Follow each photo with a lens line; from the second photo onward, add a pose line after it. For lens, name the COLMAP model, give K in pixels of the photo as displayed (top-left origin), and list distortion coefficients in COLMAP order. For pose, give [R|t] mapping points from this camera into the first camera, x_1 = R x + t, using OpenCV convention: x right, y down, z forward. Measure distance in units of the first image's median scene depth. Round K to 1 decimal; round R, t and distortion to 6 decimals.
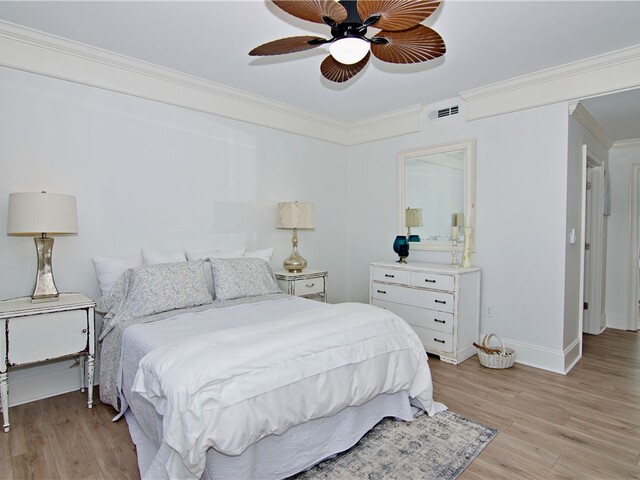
lens RADIAL K [[356.2, 0, 326.4], [0, 356.2, 237.4], [0, 0, 1]] dist [-0.003648, 0.000654]
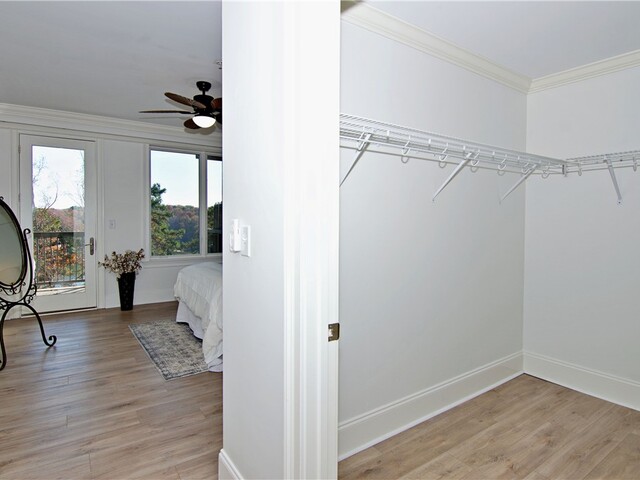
lens RADIAL K [[372.4, 0, 319.0], [0, 372.4, 231.1], [0, 0, 1]] dist [0.023129, -0.000471]
pose [[-0.167231, 0.020566, -0.985703, 1.630476], [-0.034394, 0.999052, 0.026680, -0.039650], [0.985318, 0.038364, -0.166365, 1.669704]]
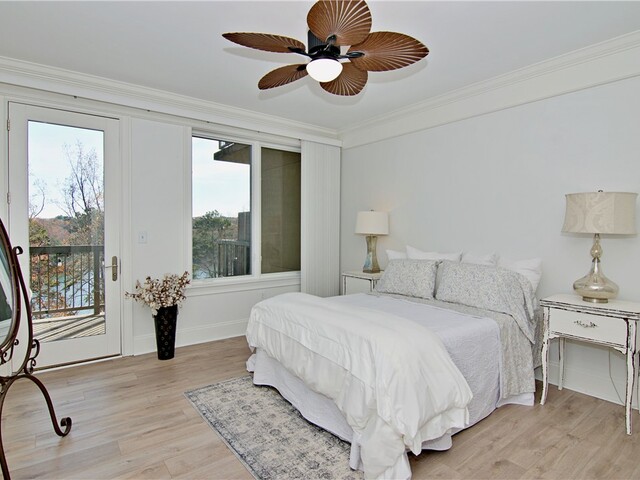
lens RADIAL K [[356.2, 0, 326.4], [0, 356.2, 237.4], [0, 0, 1]] dist [-0.003648, 0.000654]
pose [[-0.100309, 0.020318, -0.994749, 1.037518], [-0.027391, 0.999356, 0.023174, -0.034633], [0.994579, 0.029572, -0.099688, 0.988624]]
